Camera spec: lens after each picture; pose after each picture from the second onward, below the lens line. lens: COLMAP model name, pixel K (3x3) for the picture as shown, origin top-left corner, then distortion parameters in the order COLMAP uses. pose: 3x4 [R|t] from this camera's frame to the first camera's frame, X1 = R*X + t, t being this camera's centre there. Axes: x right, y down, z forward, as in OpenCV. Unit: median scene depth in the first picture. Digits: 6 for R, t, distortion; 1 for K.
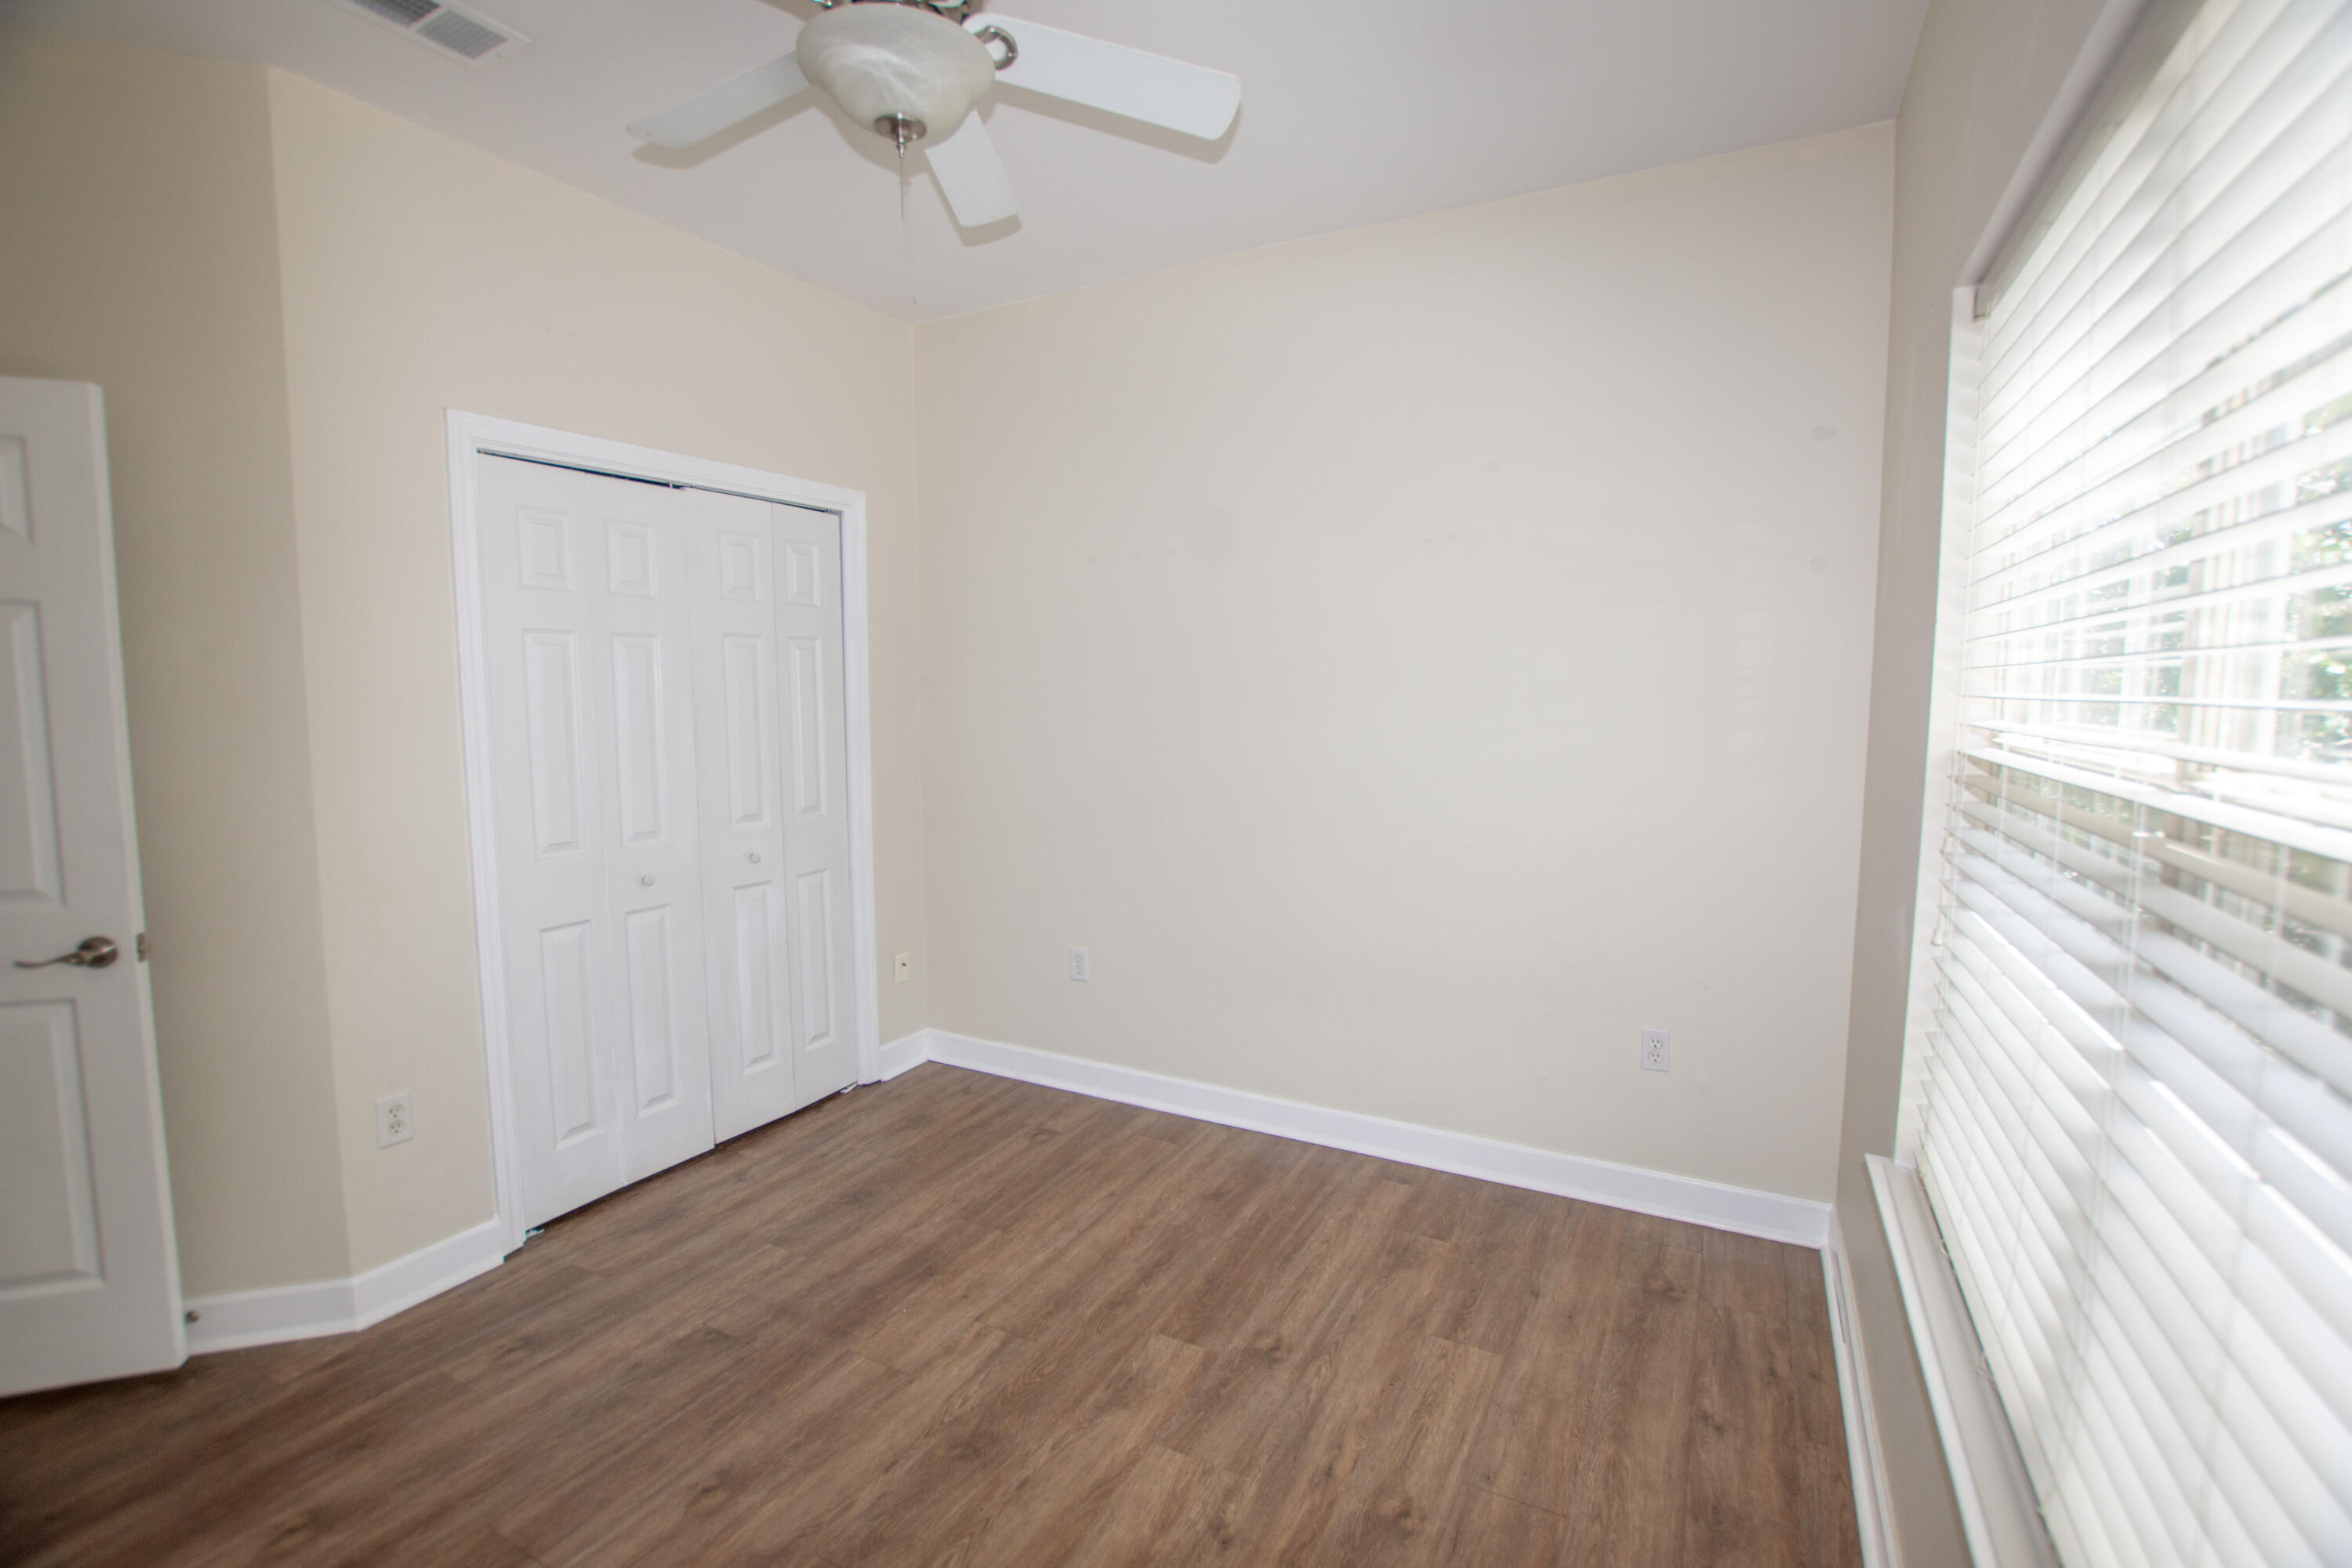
lens RADIAL K [[1037.0, 0, 1182.5], [0, 1037.0, 777.7], [0, 0, 1]] dist [-0.033280, 0.004819]
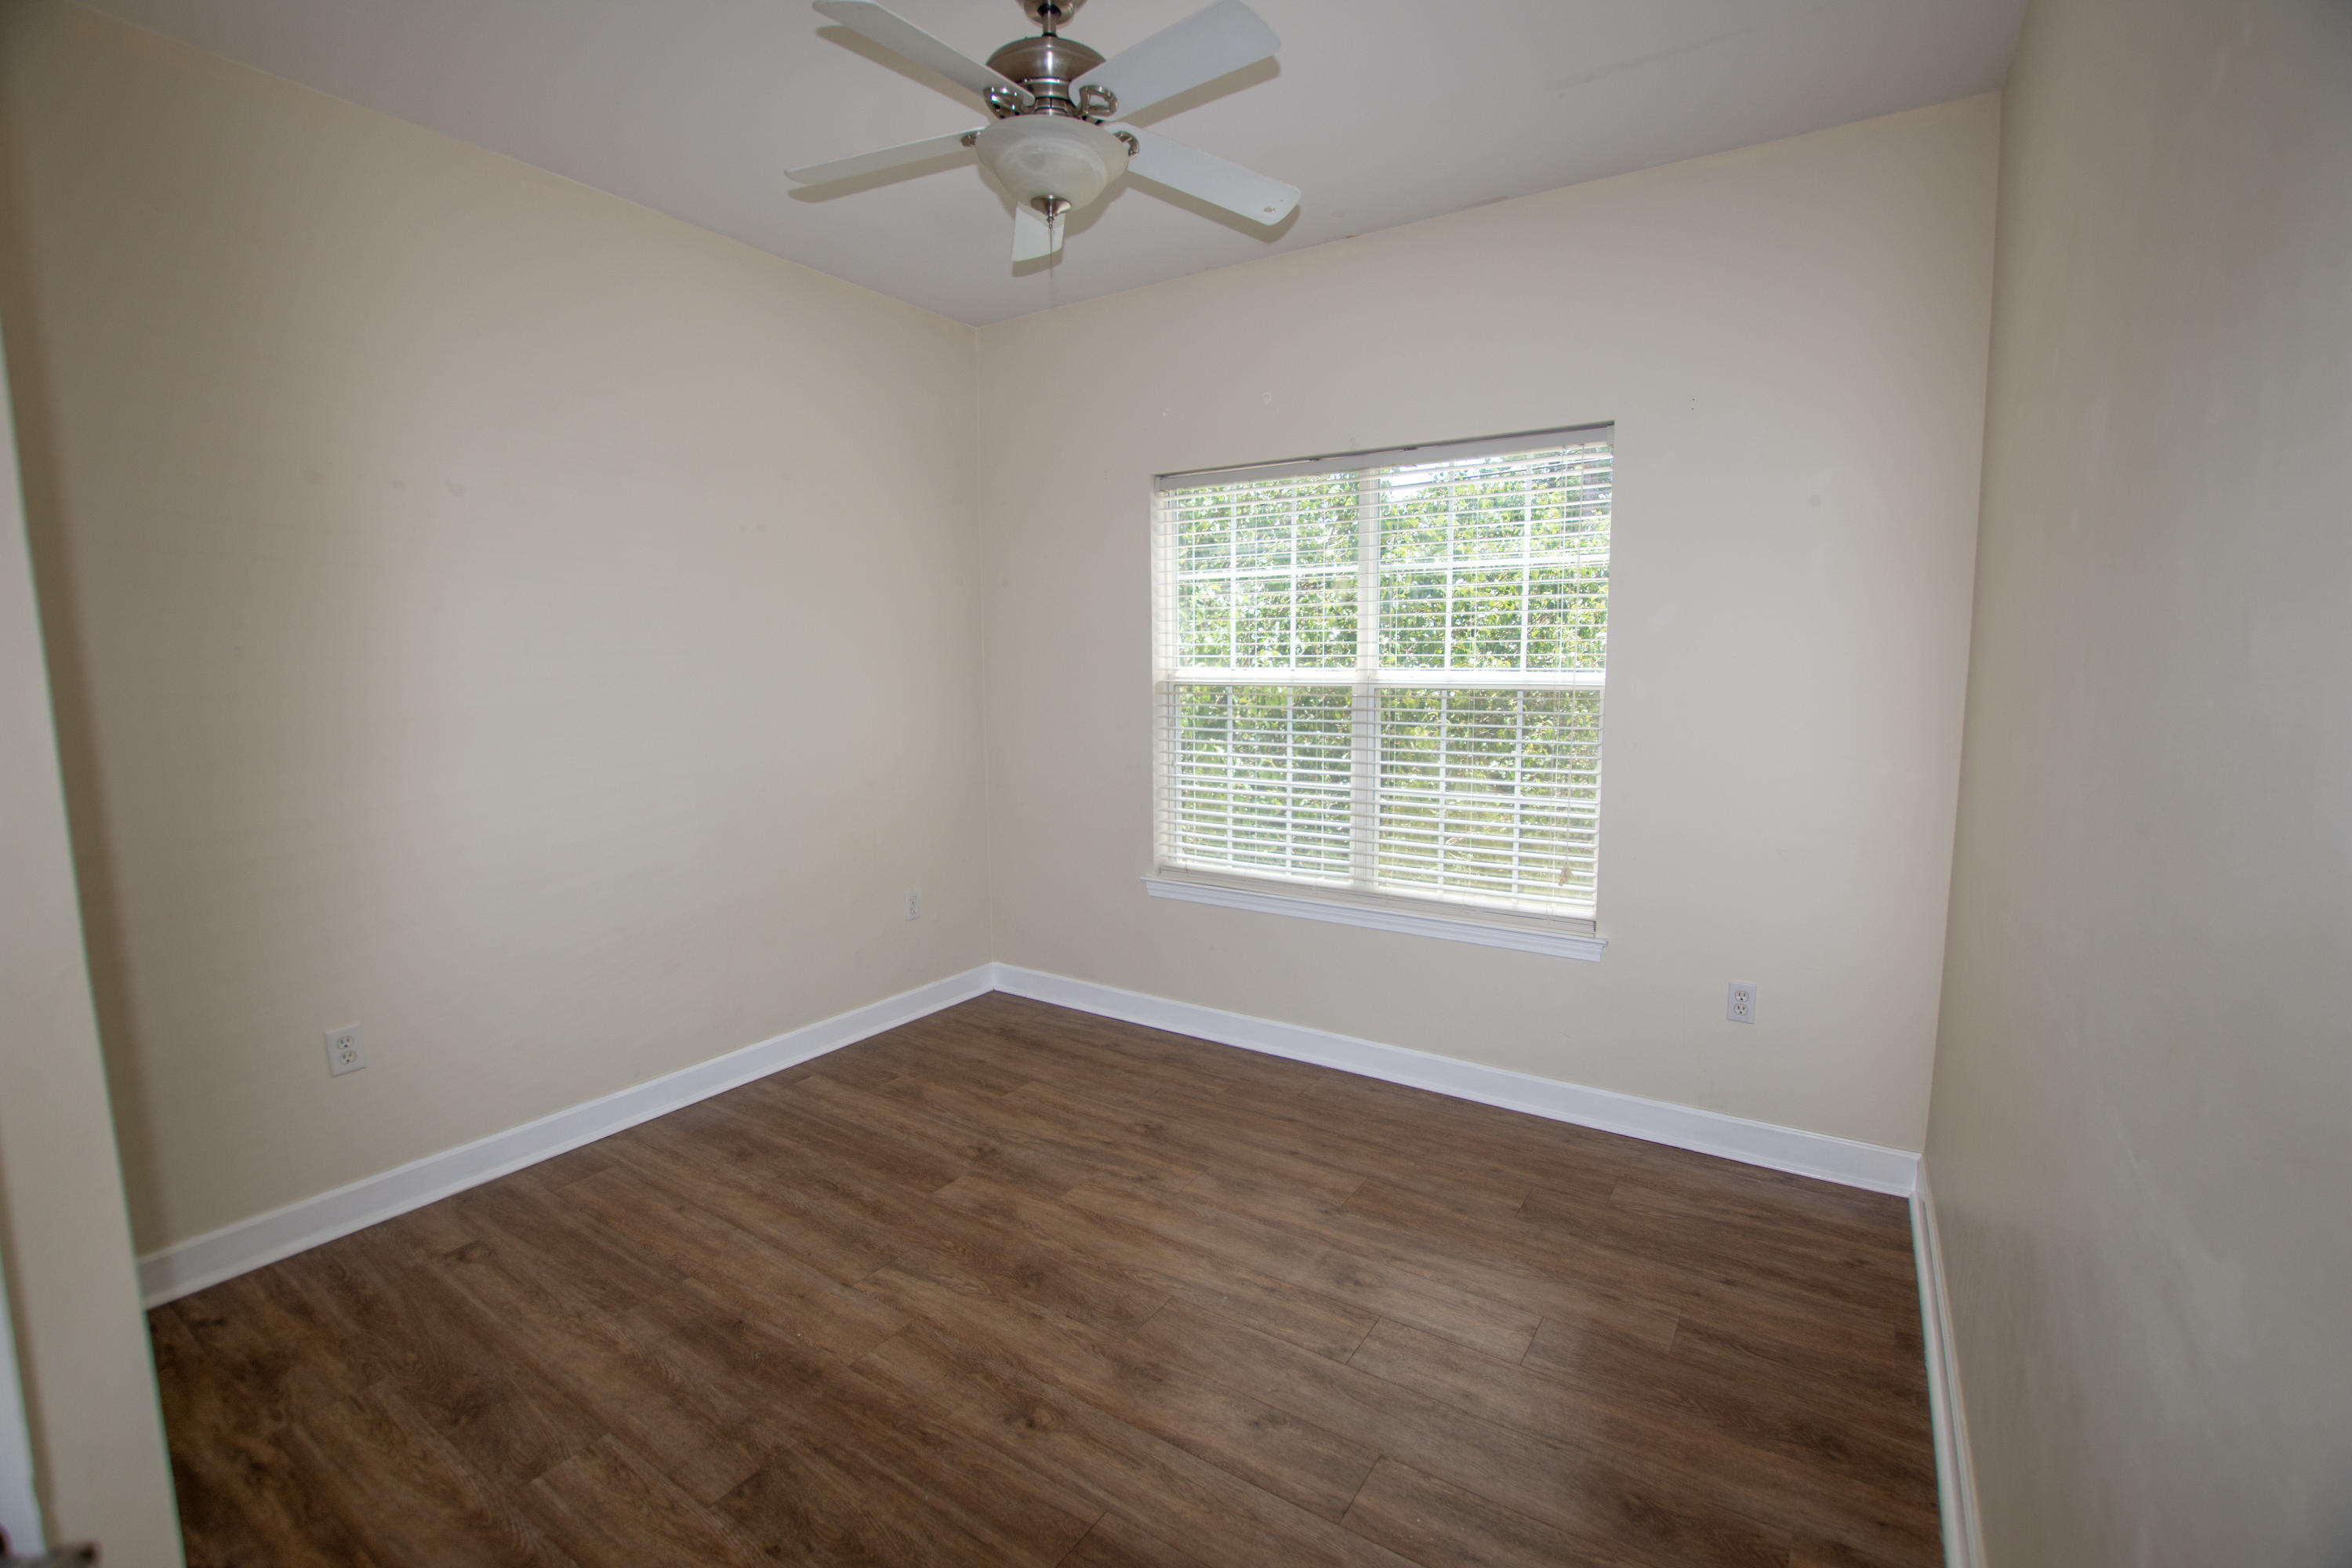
lens RADIAL K [[1037.0, 0, 1182.5], [0, 1037.0, 777.7], [0, 0, 1]] dist [-0.033280, 0.004819]
pose [[0.090449, -0.112698, 0.989504, -1.026047], [0.092762, 0.990210, 0.104300, -0.036976], [-0.991572, 0.082355, 0.100017, 0.494448]]
